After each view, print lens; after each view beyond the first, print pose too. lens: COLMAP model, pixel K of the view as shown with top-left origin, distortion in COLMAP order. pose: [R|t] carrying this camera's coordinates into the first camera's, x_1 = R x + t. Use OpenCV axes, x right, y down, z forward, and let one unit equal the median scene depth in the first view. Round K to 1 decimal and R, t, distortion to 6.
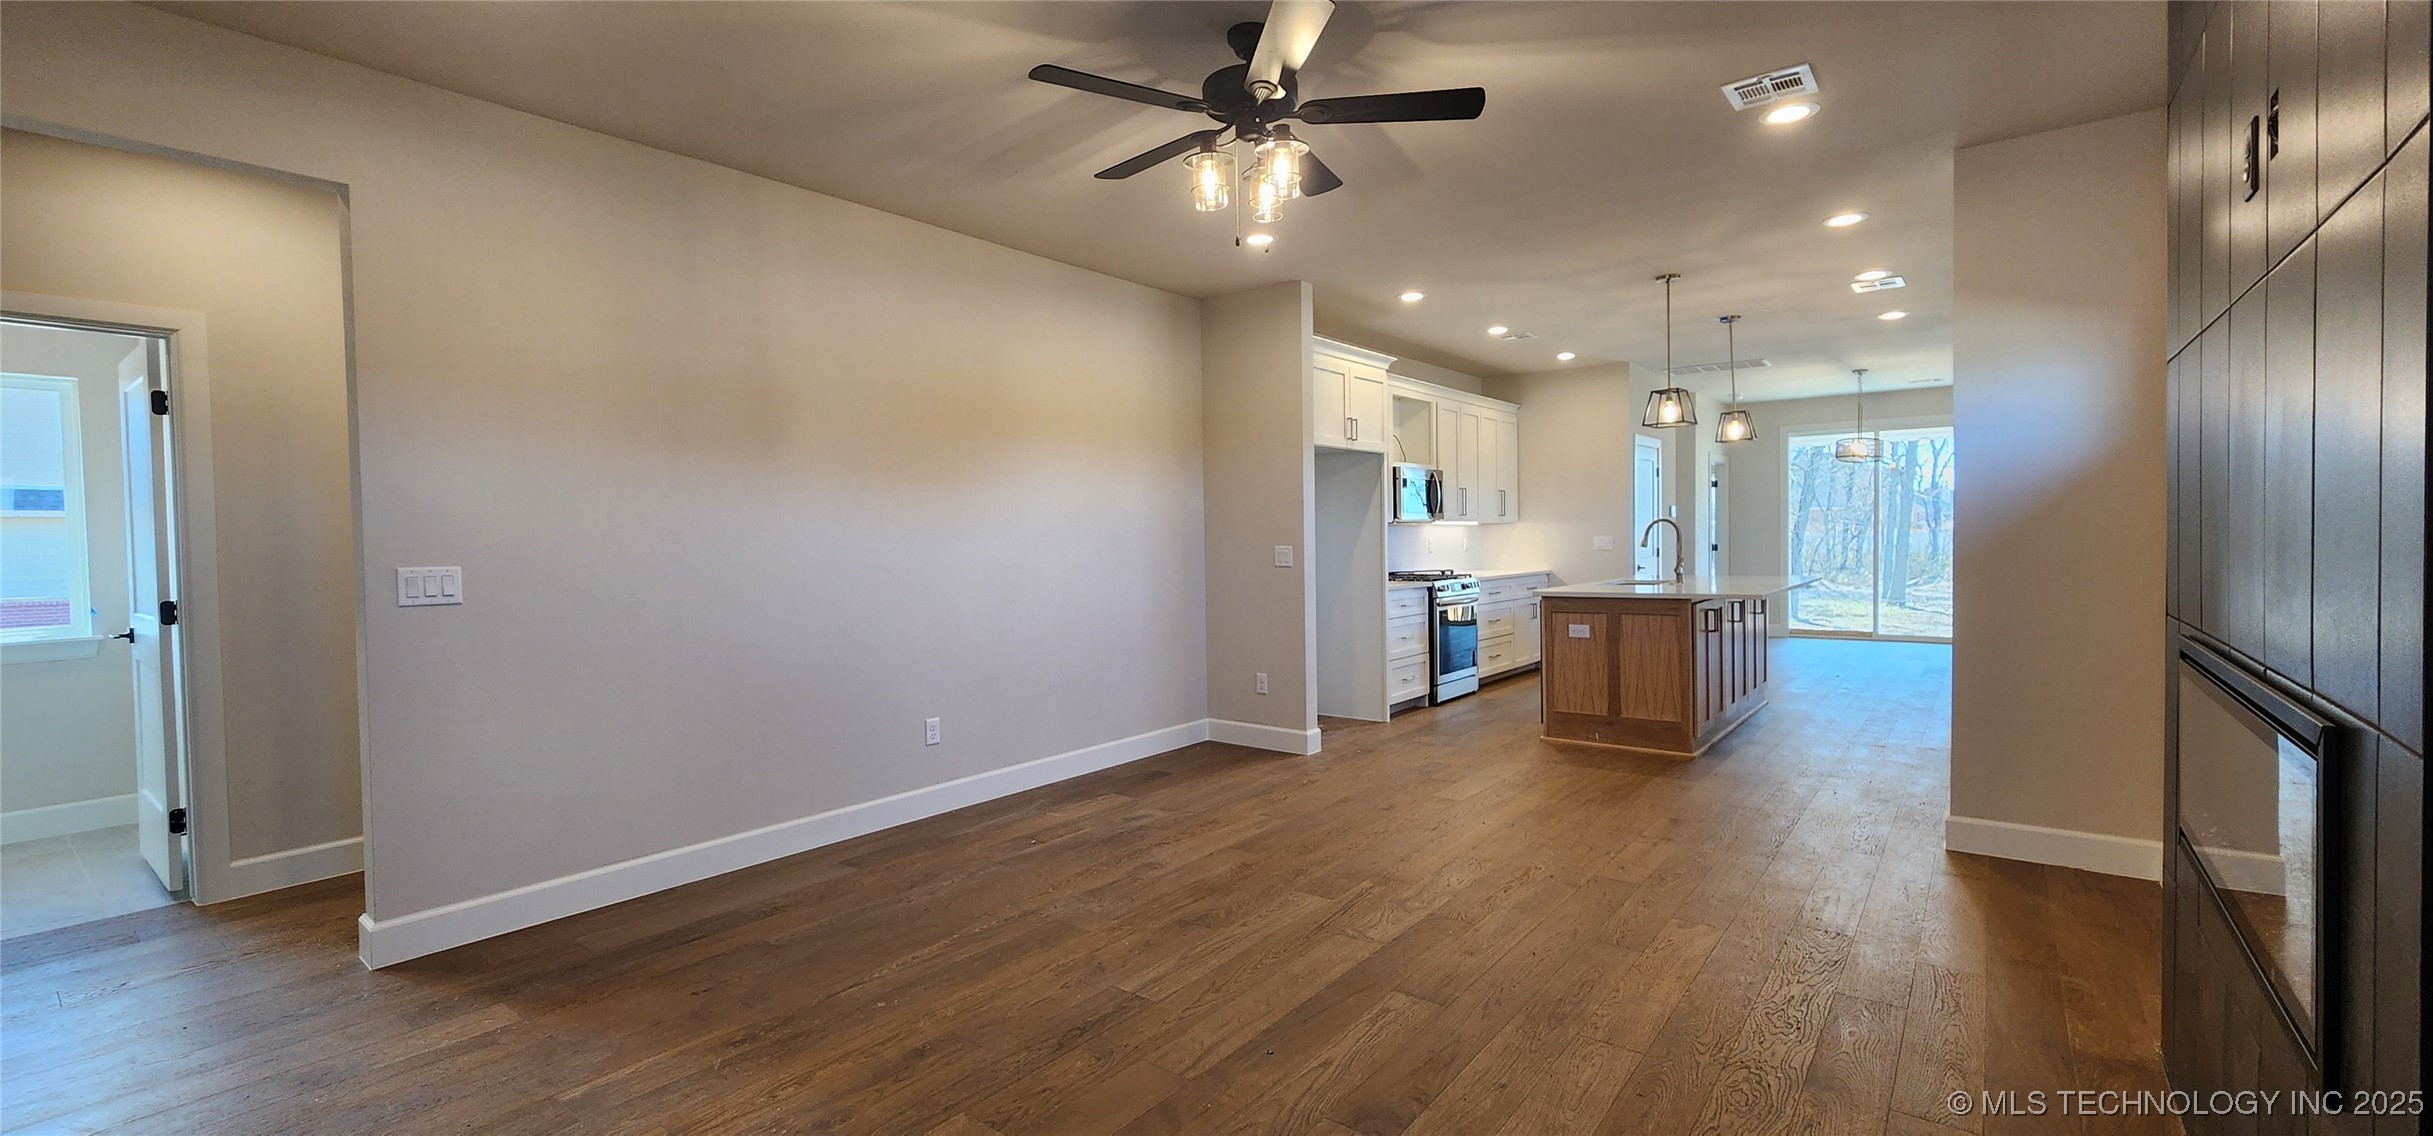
lens RADIAL K [[998.8, 0, 1197.0], [0, 998.8, 566.5], [0, 0, 1]] dist [0.000886, -0.000937]
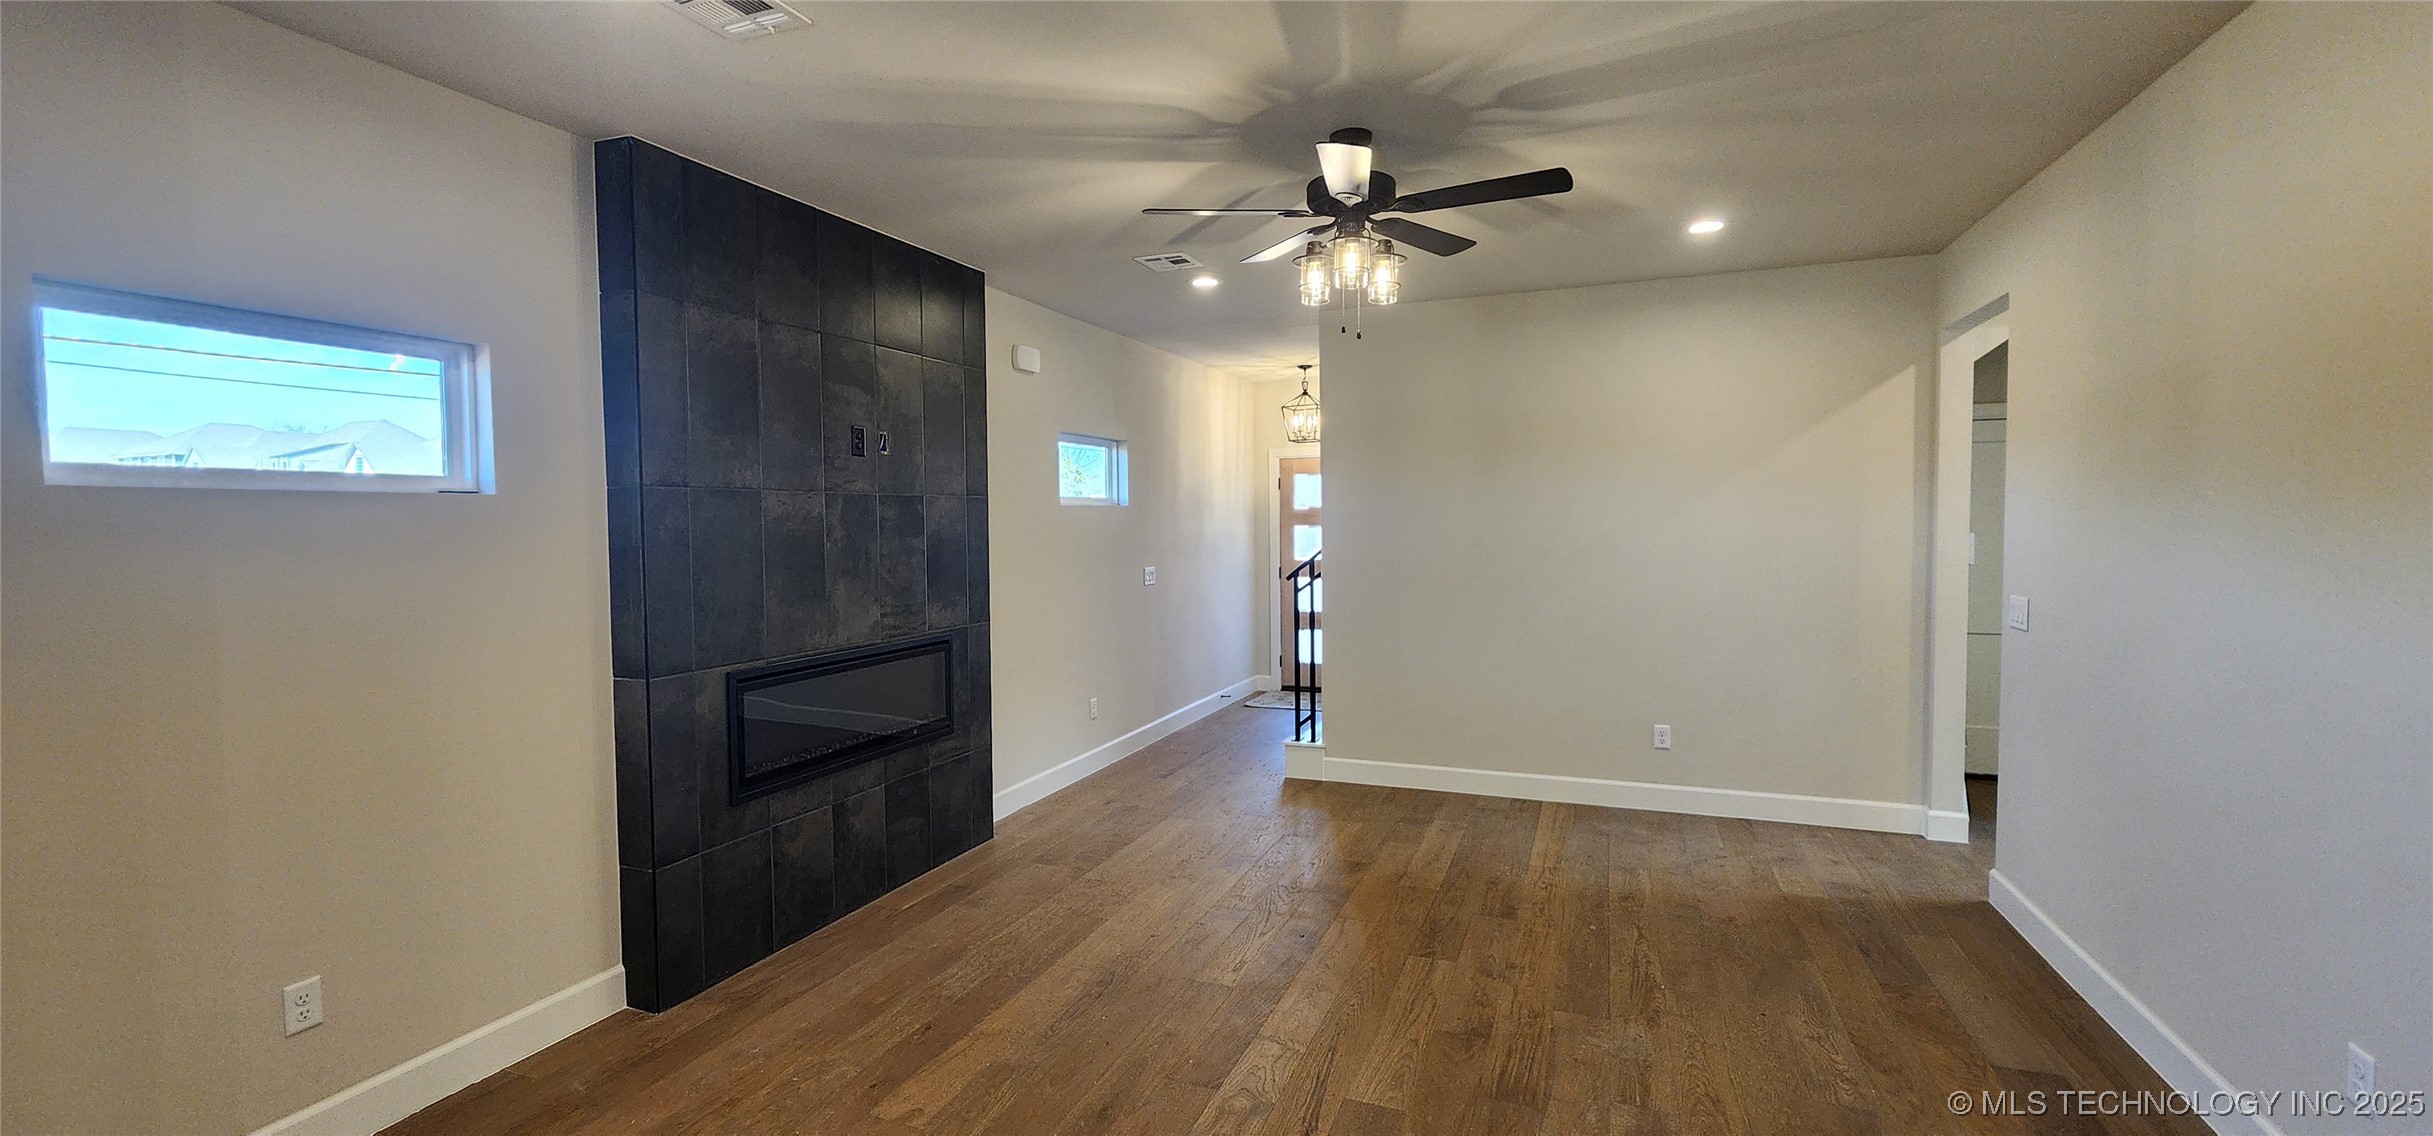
lens RADIAL K [[998.8, 0, 1204.9], [0, 998.8, 571.9], [0, 0, 1]] dist [0.000886, -0.000937]
pose [[-0.957234, 0.041859, -0.286272, 0.356394], [0.018096, 0.996203, 0.085157, -0.106525], [0.288750, 0.076335, -0.954357, 1.353115]]
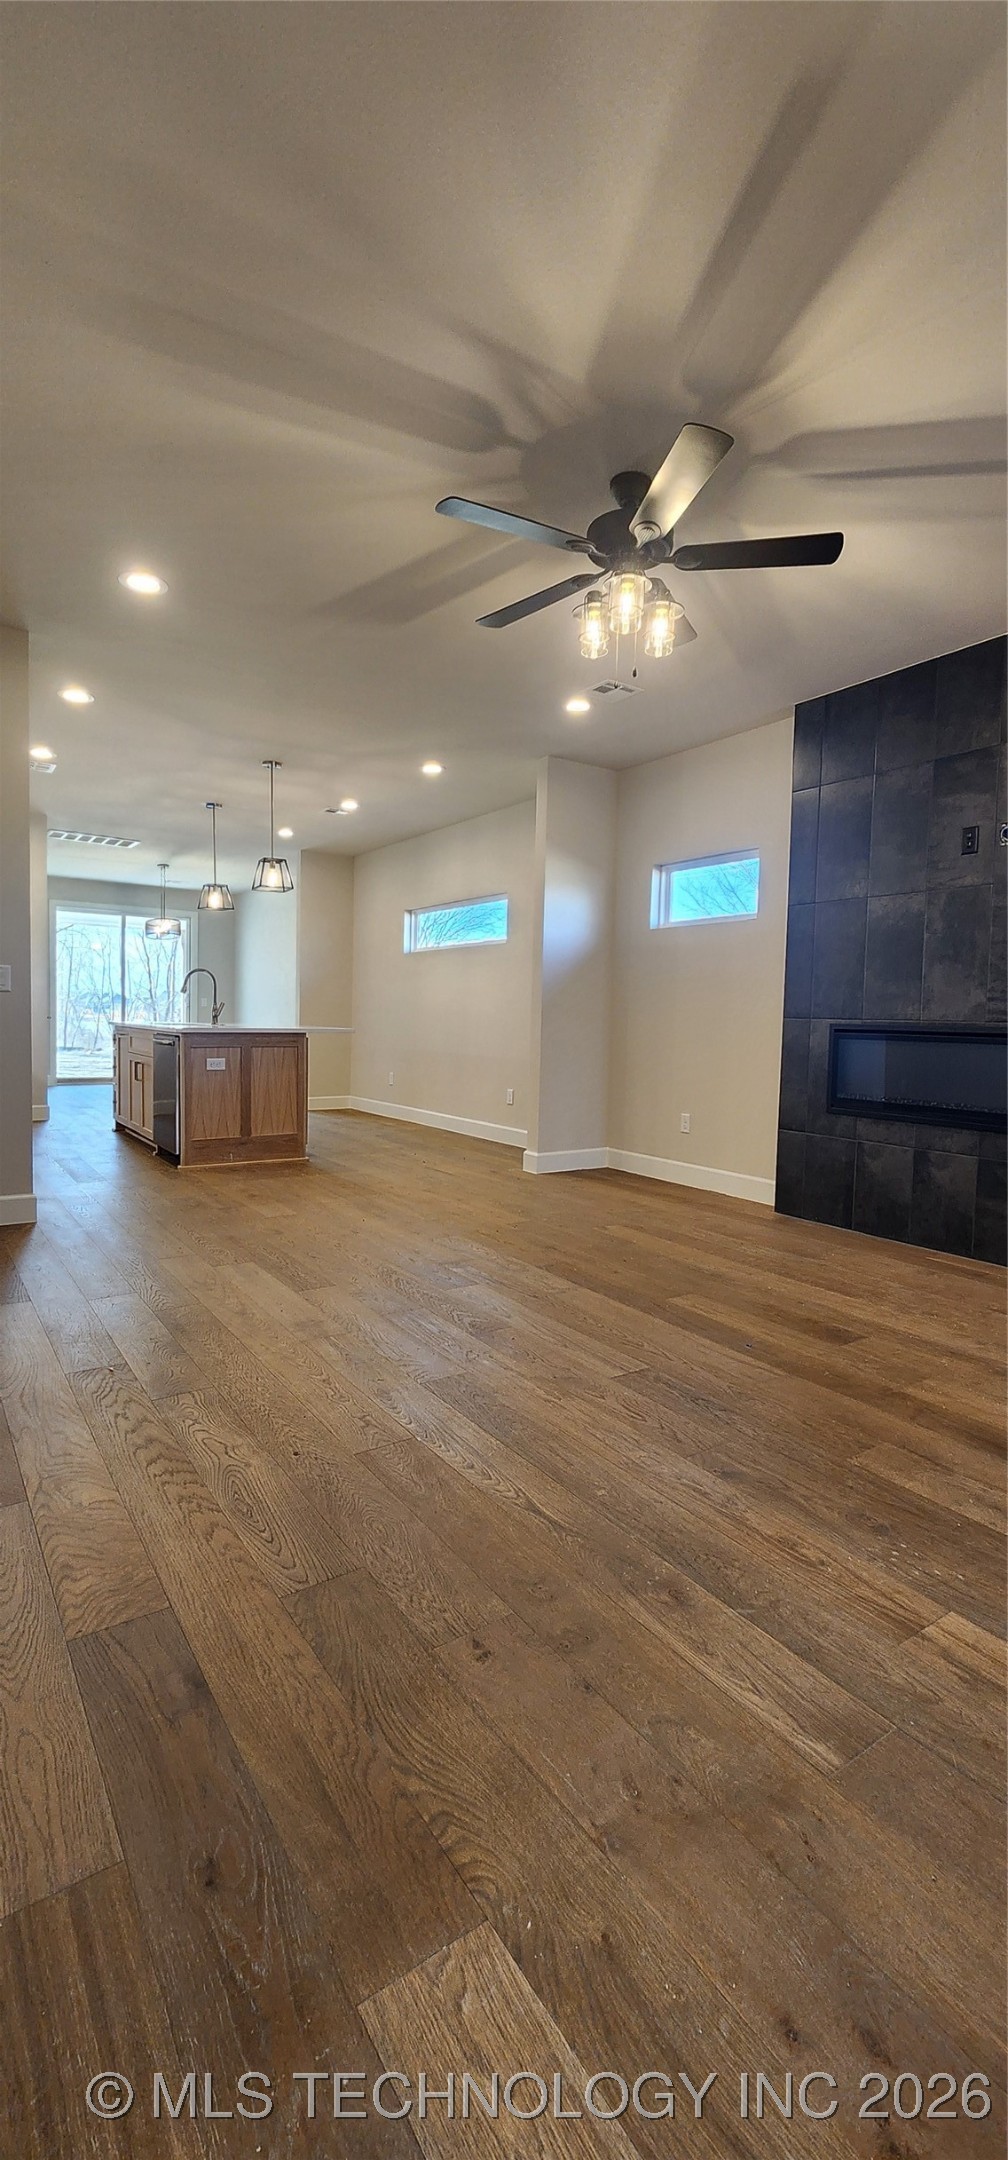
lens RADIAL K [[886.8, 0, 500.8], [0, 886.8, 1085.2], [0, 0, 1]] dist [0.000886, -0.000937]
pose [[0.296009, -0.047916, 0.953982, -0.638382], [0.000242, 0.998745, 0.050089, 0.053005], [-0.955185, -0.014596, 0.295649, 0.562098]]
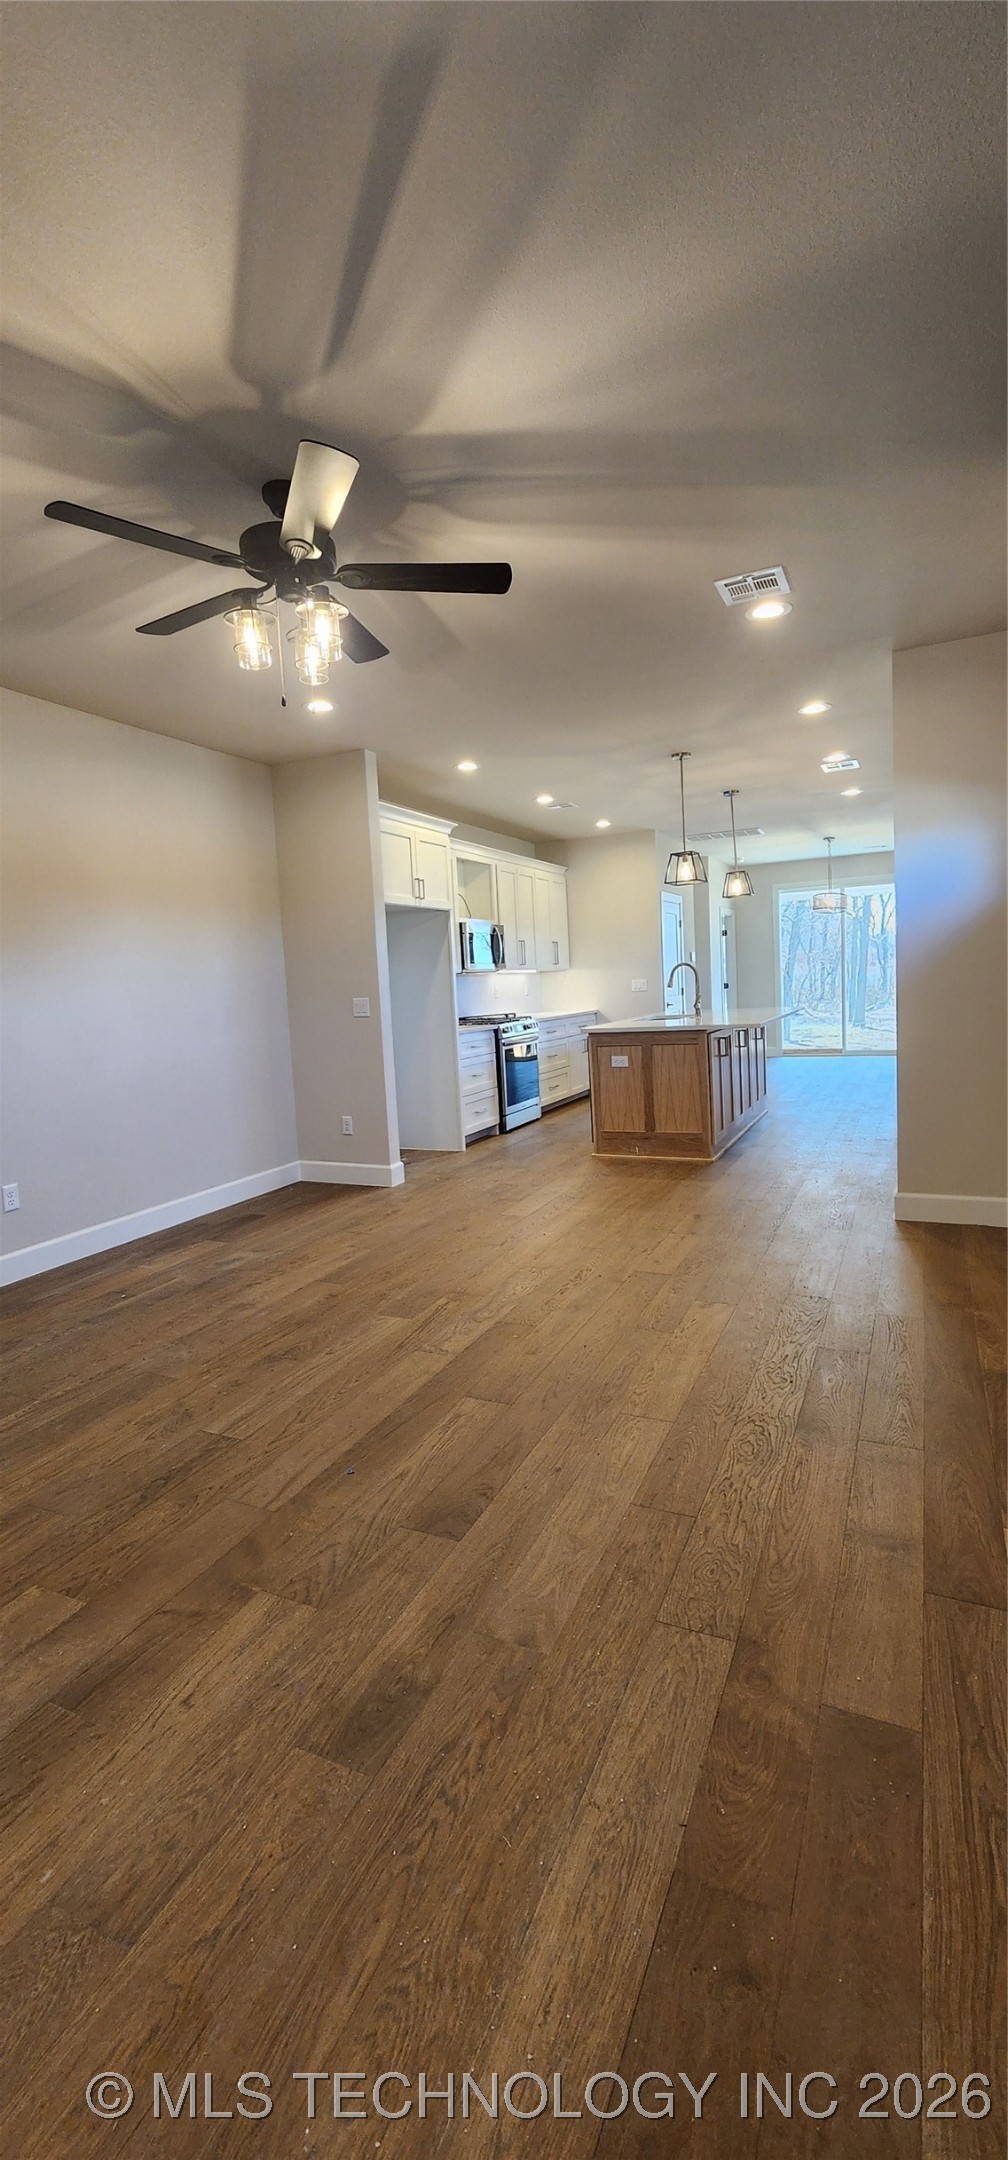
lens RADIAL K [[886.8, 0, 516.0], [0, 886.8, 1064.4], [0, 0, 1]] dist [0.000886, -0.000937]
pose [[0.969813, -0.054642, 0.237651, 0.024414], [0.041067, 0.997249, 0.061704, -0.001325], [-0.240369, -0.050082, 0.969389, 0.031584]]
